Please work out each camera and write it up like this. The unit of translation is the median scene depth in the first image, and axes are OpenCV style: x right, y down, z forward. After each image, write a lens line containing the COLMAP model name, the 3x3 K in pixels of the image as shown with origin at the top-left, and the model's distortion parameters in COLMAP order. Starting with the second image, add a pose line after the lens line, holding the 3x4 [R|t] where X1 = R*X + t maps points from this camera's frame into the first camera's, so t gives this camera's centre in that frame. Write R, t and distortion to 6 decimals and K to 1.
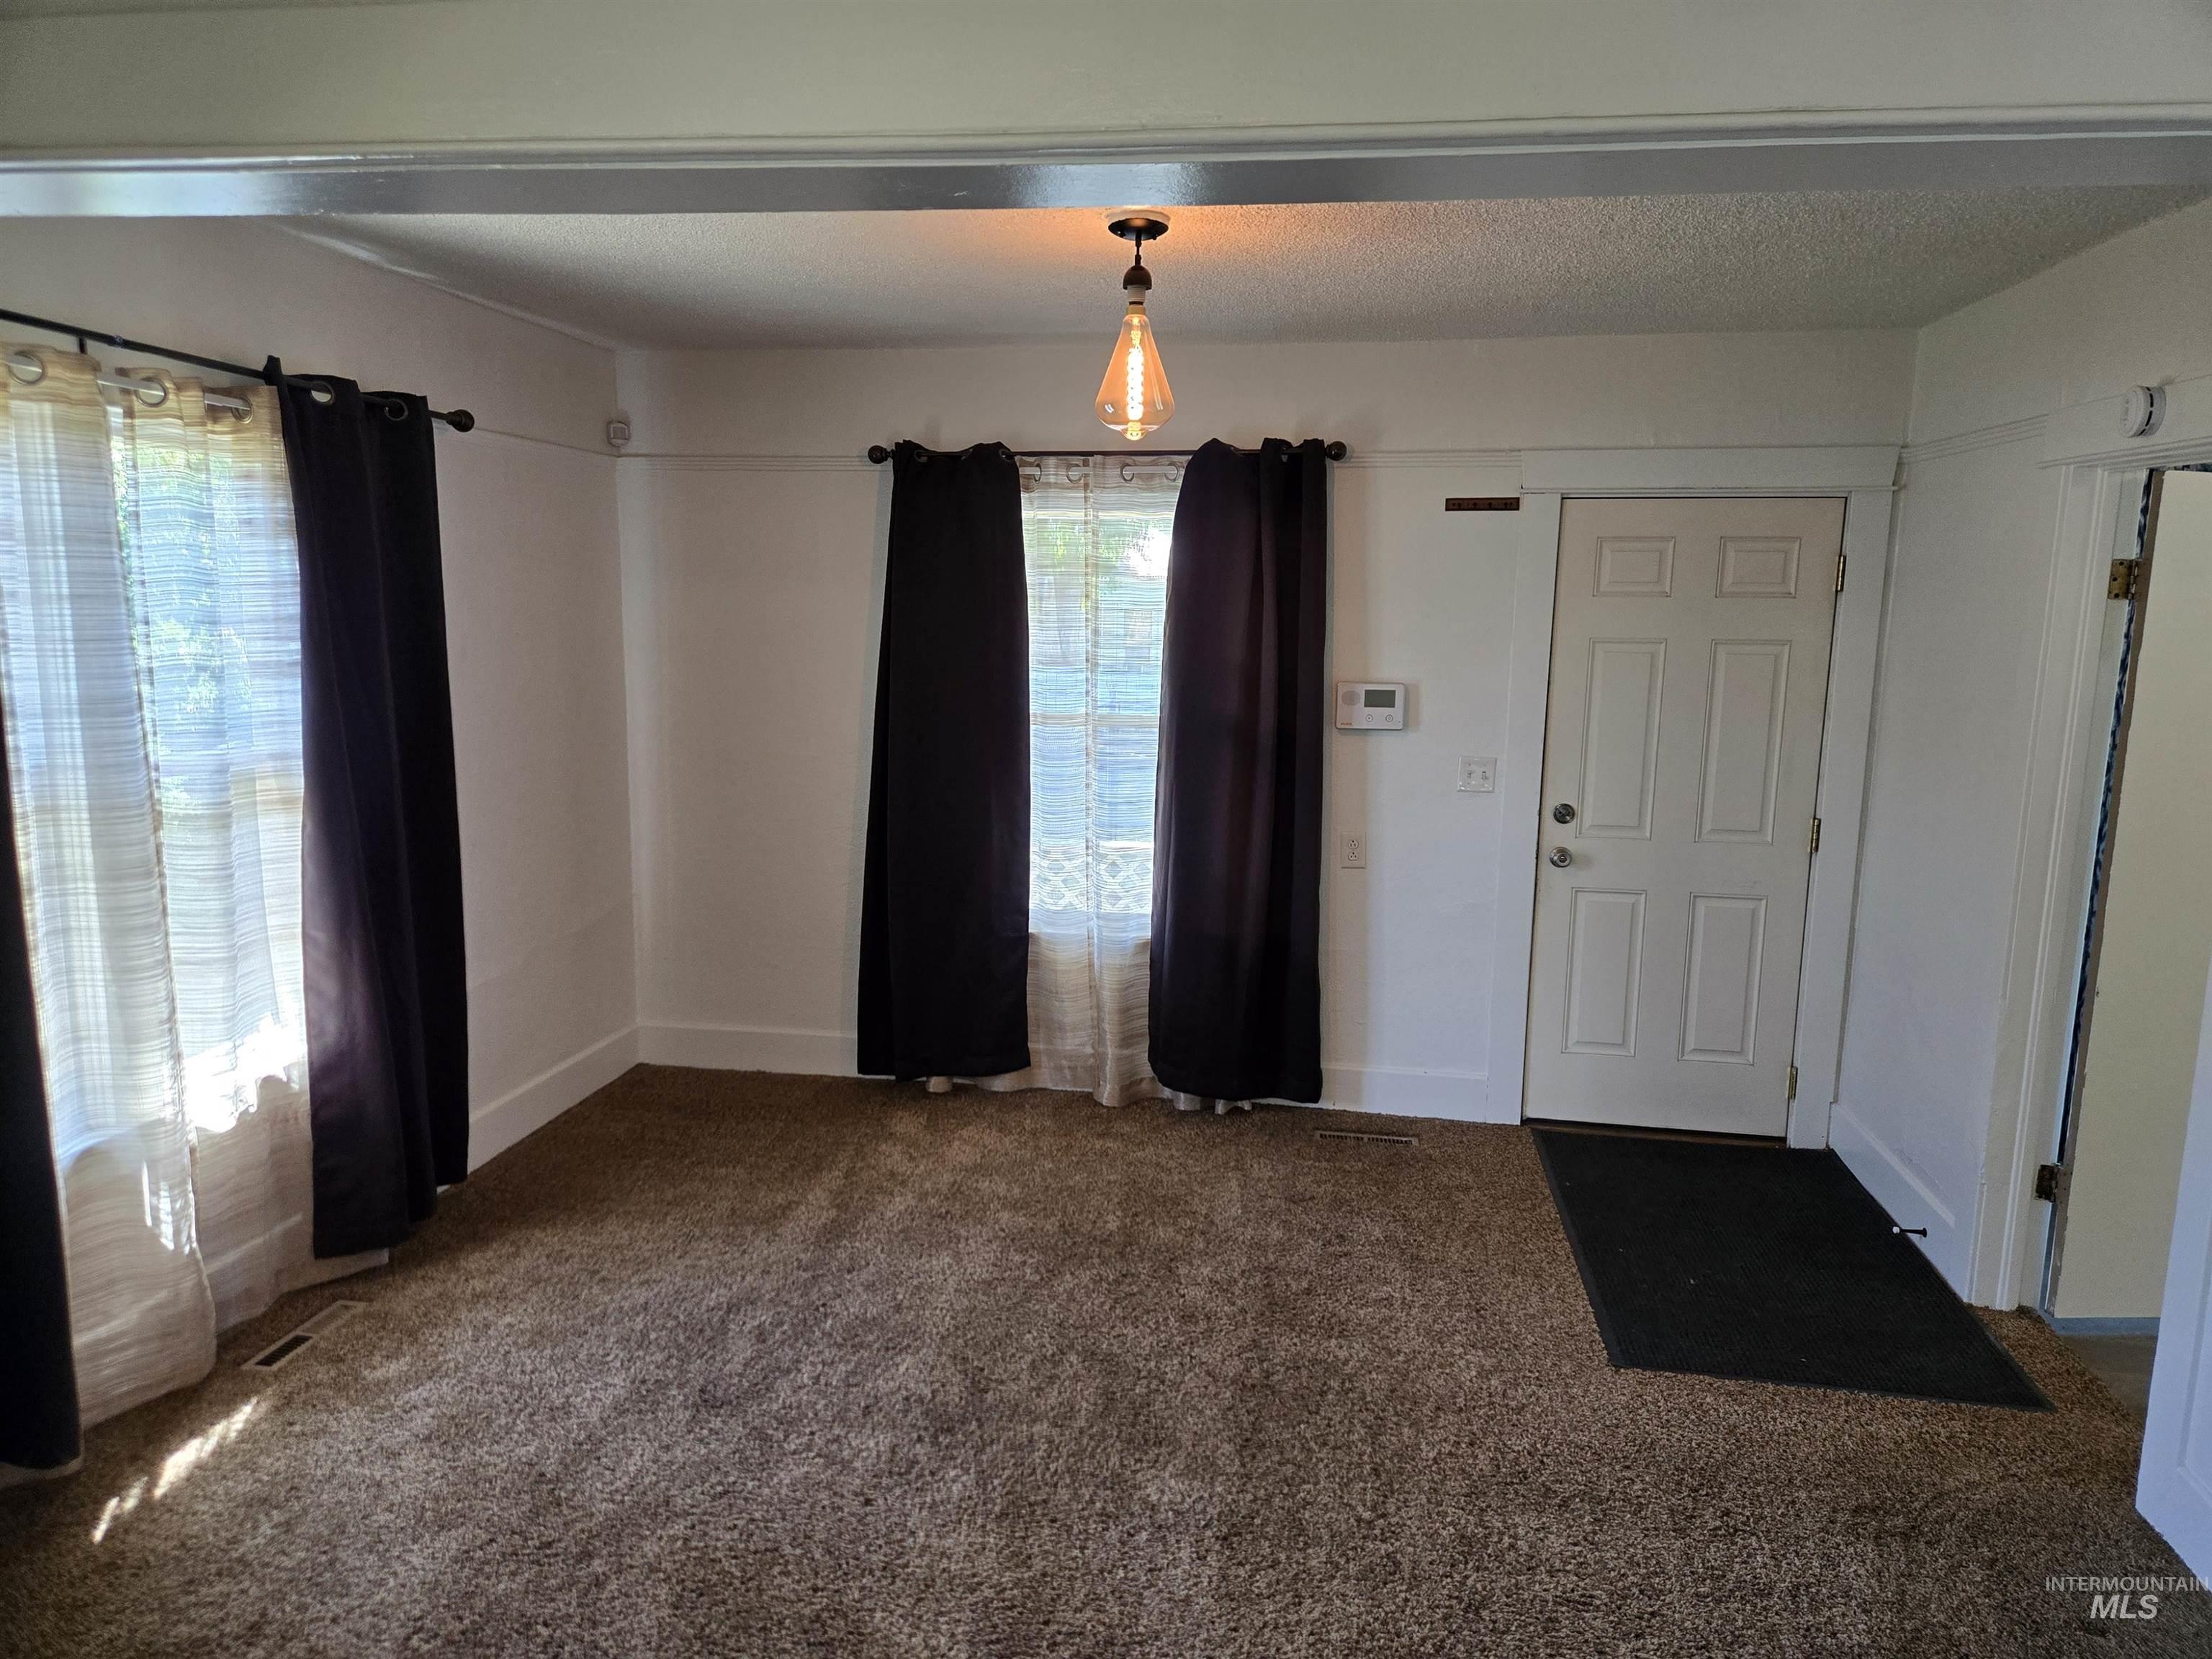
lens RADIAL K [[1473.4, 0, 1103.8], [0, 1473.4, 847.6], [0, 0, 1]] dist [0.071436, -0.056228]
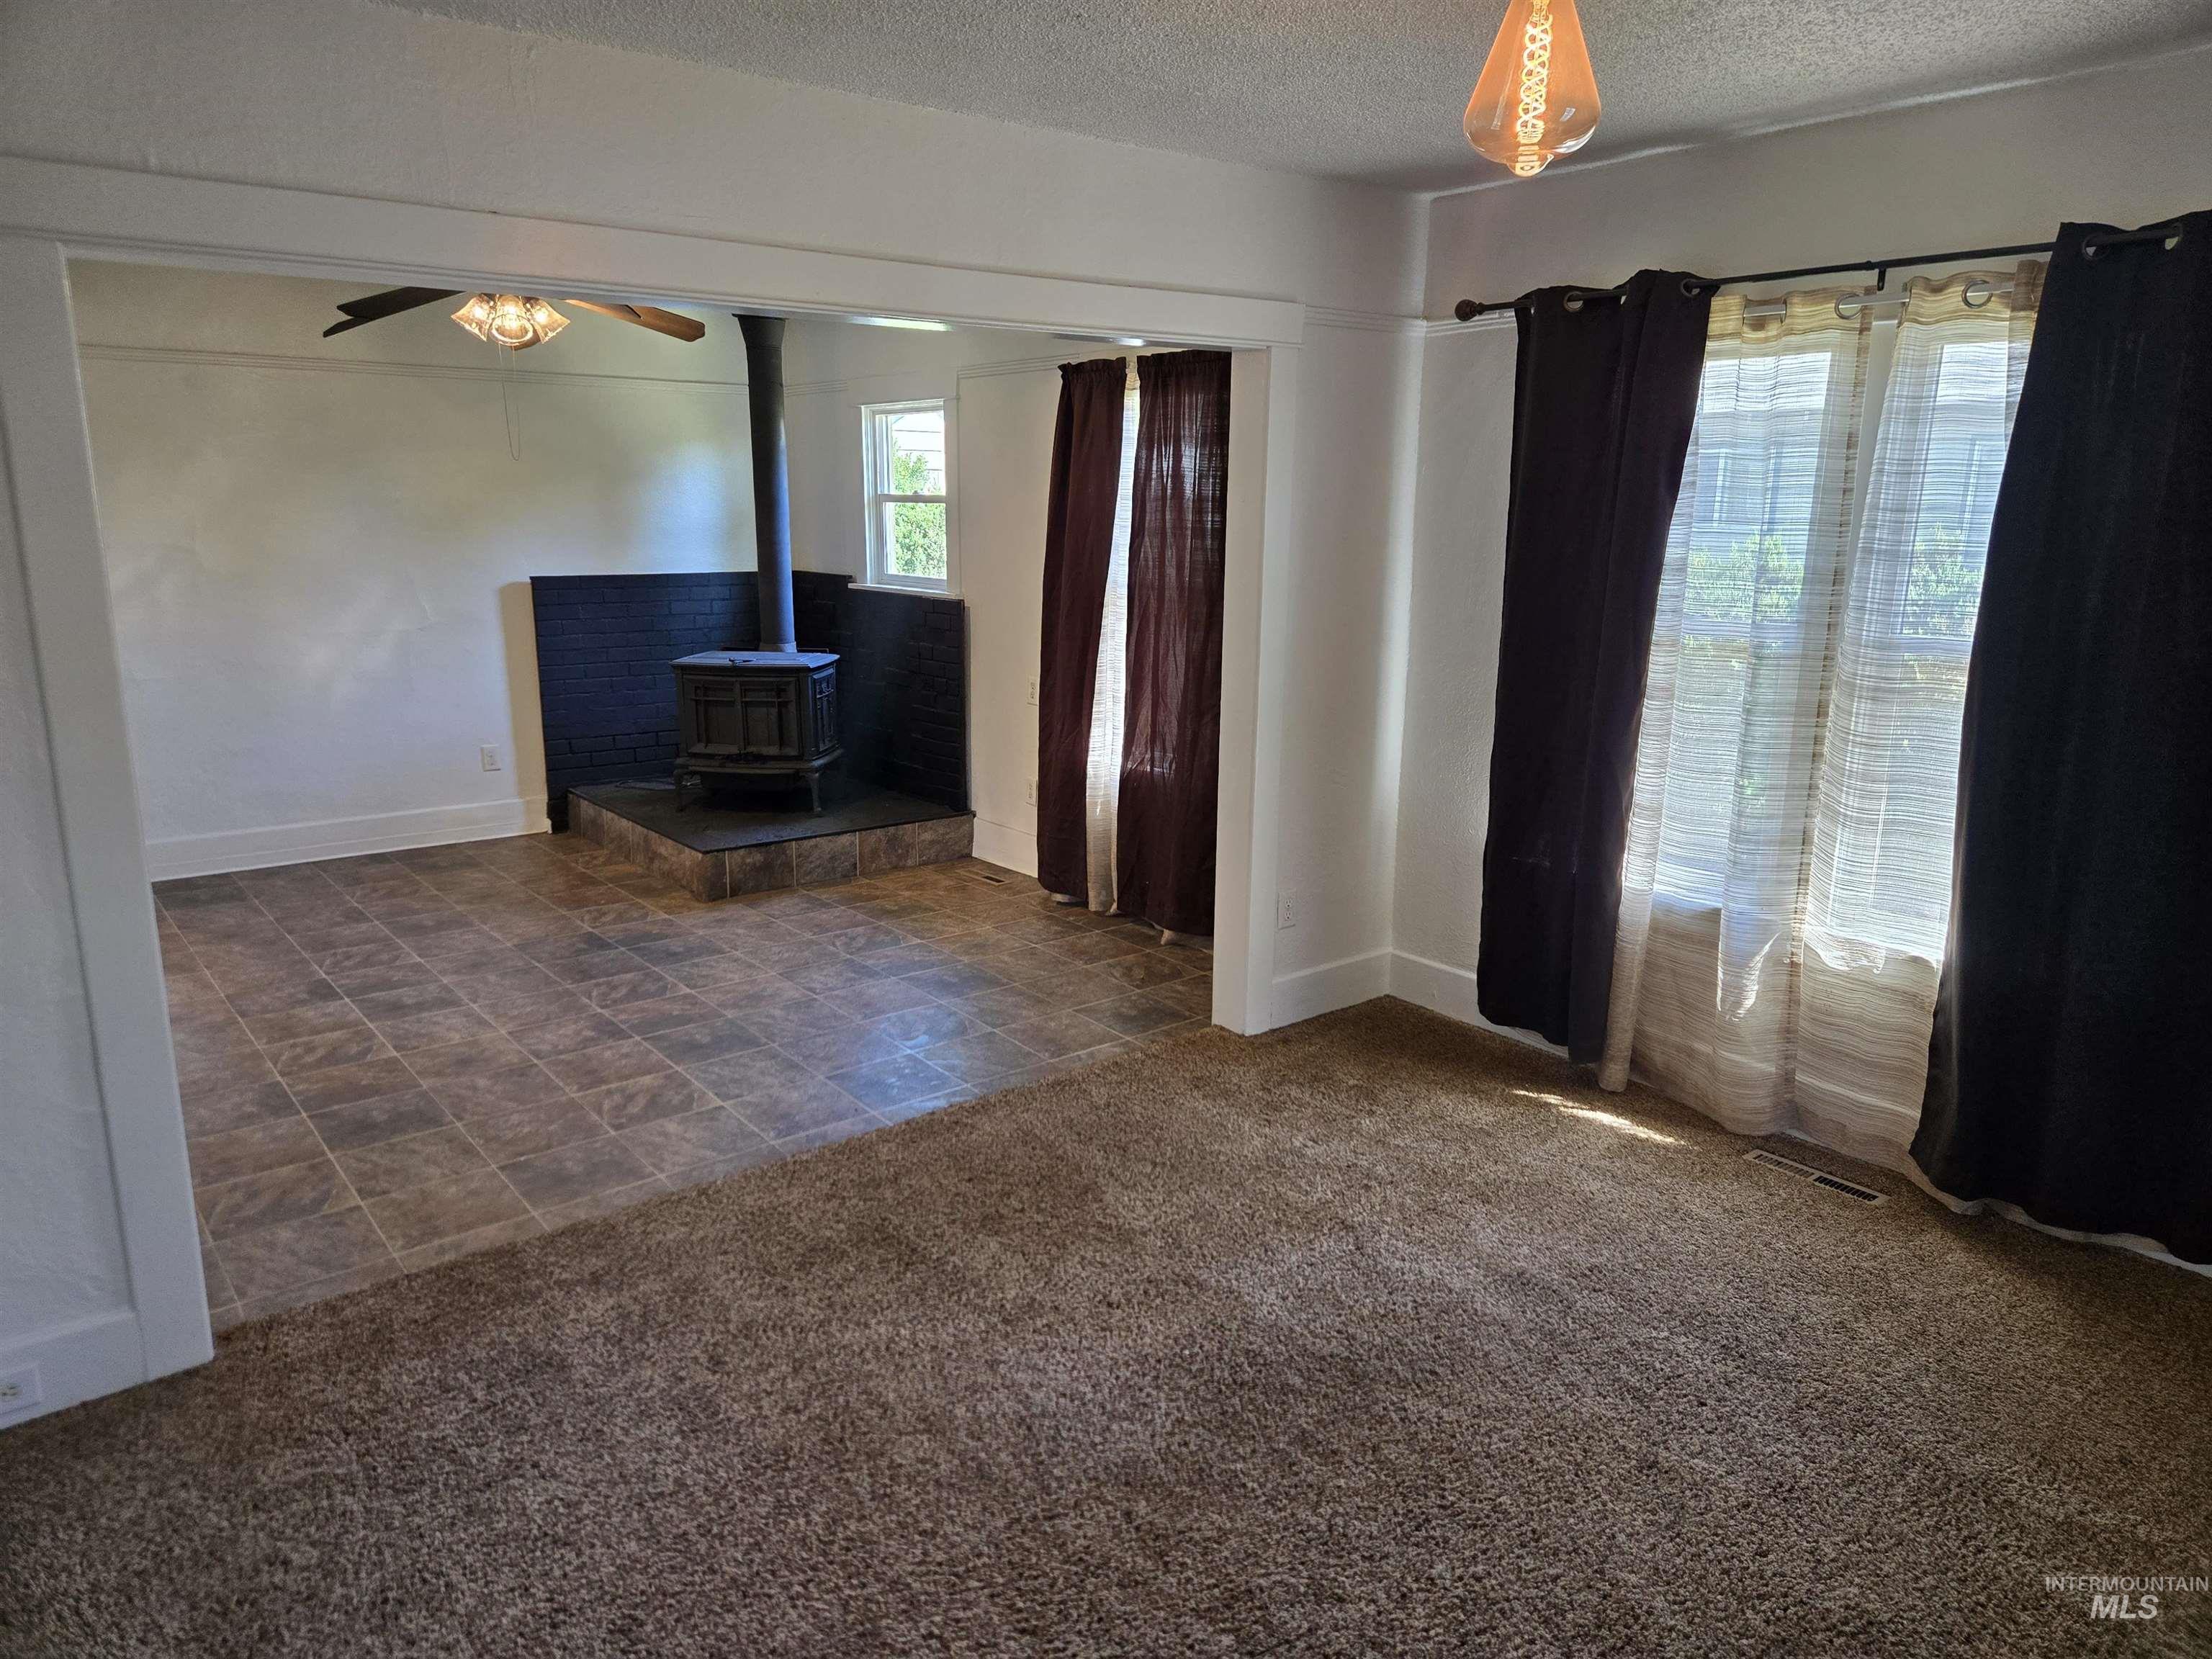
lens RADIAL K [[1473.4, 0, 1100.5], [0, 1473.4, 830.7], [0, 0, 1]] dist [0.071436, -0.056228]
pose [[-0.665170, 0.153736, -0.730694, 0.660125], [-0.134233, 0.938013, 0.319550, -0.219969], [0.734527, 0.310638, -0.603302, 1.397971]]
